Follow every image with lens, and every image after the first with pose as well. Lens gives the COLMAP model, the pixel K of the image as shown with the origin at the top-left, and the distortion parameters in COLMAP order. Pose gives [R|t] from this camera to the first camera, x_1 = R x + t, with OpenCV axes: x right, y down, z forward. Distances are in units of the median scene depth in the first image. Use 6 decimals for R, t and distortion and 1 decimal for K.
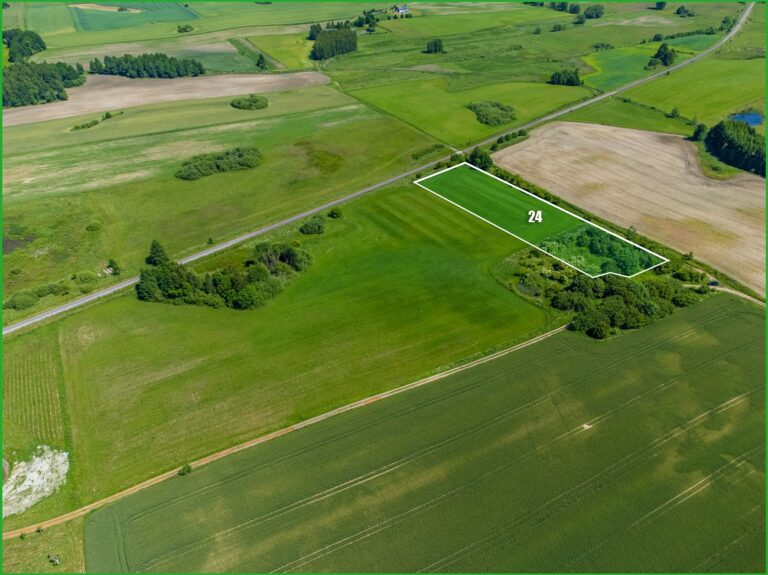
lens RADIAL K [[571.0, 0, 384.0], [0, 571.0, 287.5], [0, 0, 1]] dist [0.015174, 0.004377]
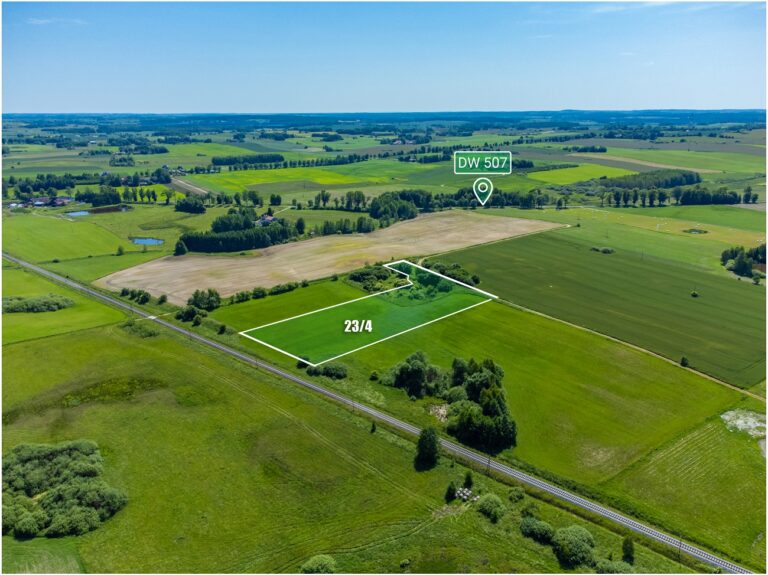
lens RADIAL K [[571.0, 0, 384.0], [0, 571.0, 287.5], [0, 0, 1]] dist [0.015174, 0.004377]
pose [[-0.104832, -0.279924, 0.954281, -0.824238], [0.560419, 0.776071, 0.289214, -0.368434], [-0.821548, 0.565116, 0.075518, 0.694054]]
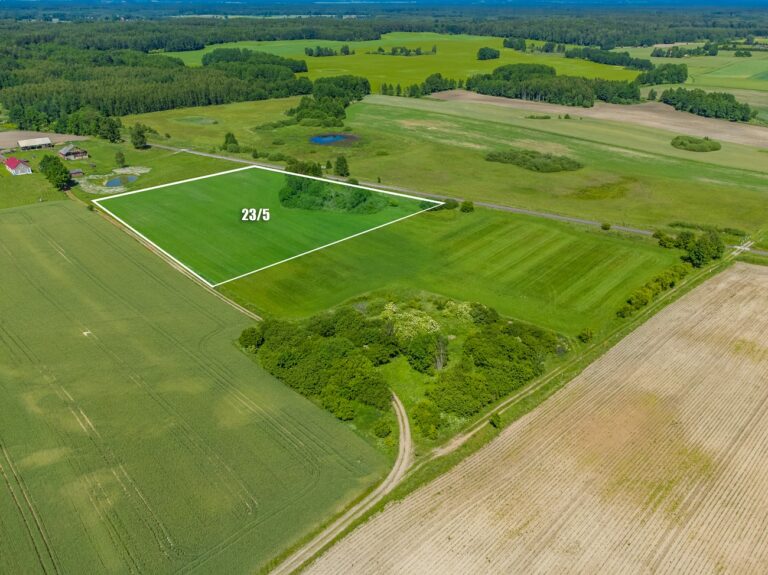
lens RADIAL K [[586.5, 0, 391.3], [0, 586.5, 287.9], [0, 0, 1]] dist [0.008518, 0.002965]
pose [[0.285537, 0.440342, -0.851215, 0.662758], [-0.541221, 0.807093, 0.235966, -0.164492], [0.790916, 0.393319, 0.468777, 0.467777]]
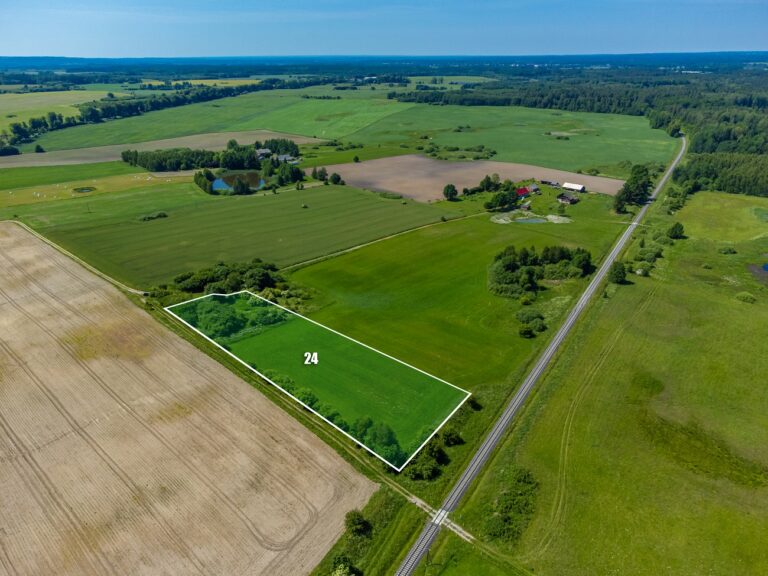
lens RADIAL K [[561.1, 0, 373.5], [0, 561.1, 343.2], [0, 0, 1]] dist [0.035307, -0.032481]
pose [[-0.961721, 0.145582, -0.232161, 0.282645], [-0.132780, 0.493542, 0.859527, -0.708429], [0.239712, 0.857451, -0.455319, 1.200051]]
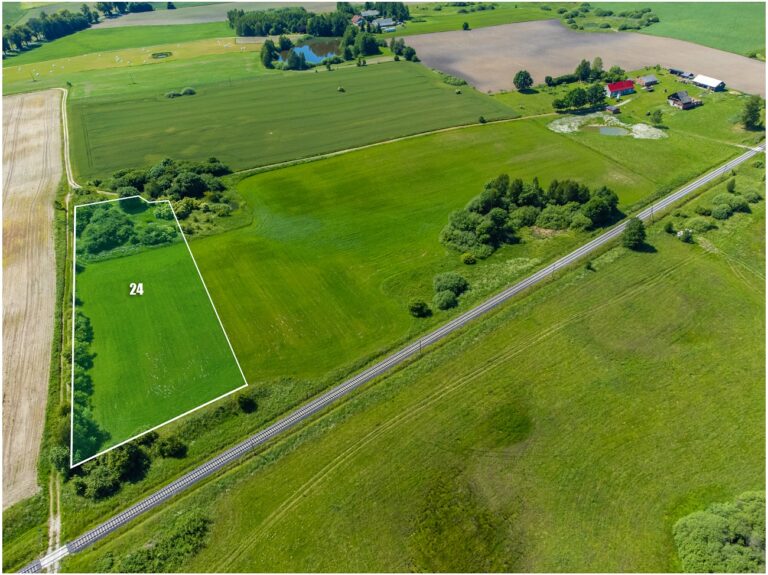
lens RADIAL K [[552.6, 0, 372.5], [0, 552.6, 322.5], [0, 0, 1]] dist [0.011786, 0.002161]
pose [[-0.993766, -0.007317, 0.111250, -0.092373], [0.103480, 0.310865, 0.944804, -0.628465], [-0.041497, 0.950426, -0.308170, 1.087114]]
